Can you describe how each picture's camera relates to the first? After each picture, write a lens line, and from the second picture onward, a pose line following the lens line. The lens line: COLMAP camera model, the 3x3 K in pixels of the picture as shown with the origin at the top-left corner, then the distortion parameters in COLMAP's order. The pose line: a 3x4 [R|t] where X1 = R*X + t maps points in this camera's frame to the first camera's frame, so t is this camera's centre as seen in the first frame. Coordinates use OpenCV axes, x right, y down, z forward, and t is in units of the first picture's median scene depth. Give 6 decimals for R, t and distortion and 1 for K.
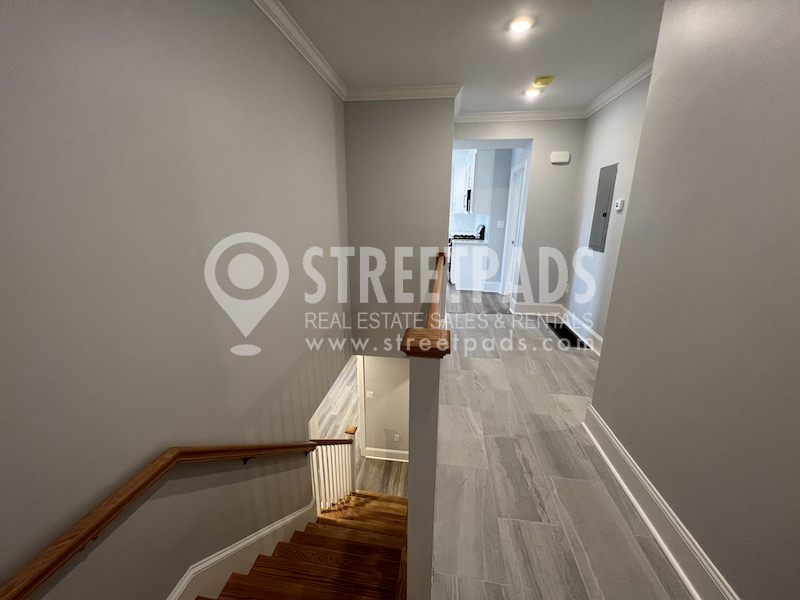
lens RADIAL K [[318.7, 0, 397.4], [0, 318.7, 298.3], [0, 0, 1]] dist [0.000573, 0.000198]
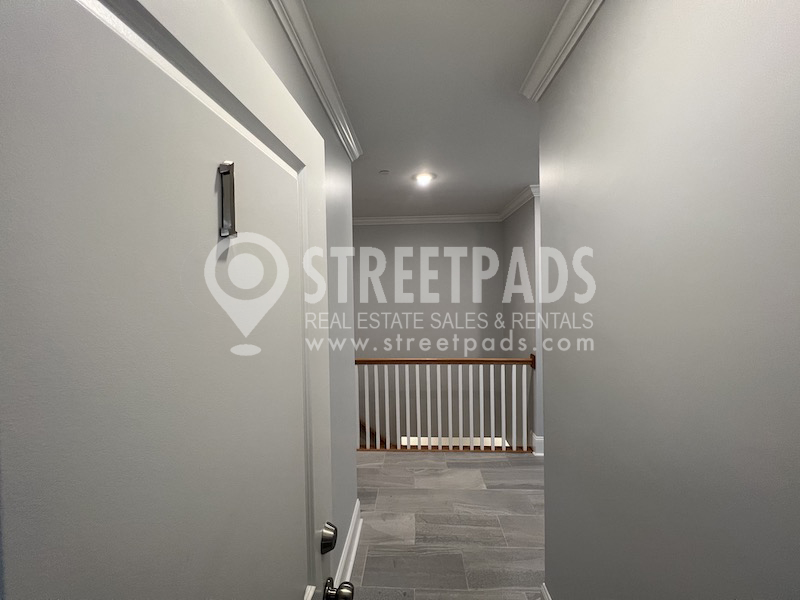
lens RADIAL K [[318.7, 0, 397.4], [0, 318.7, 298.3], [0, 0, 1]] dist [0.000573, 0.000198]
pose [[0.093436, 0.016553, -0.995488, 1.263255], [-0.245866, 0.969279, -0.006959, -0.253718], [0.964790, 0.245407, 0.094636, 0.659107]]
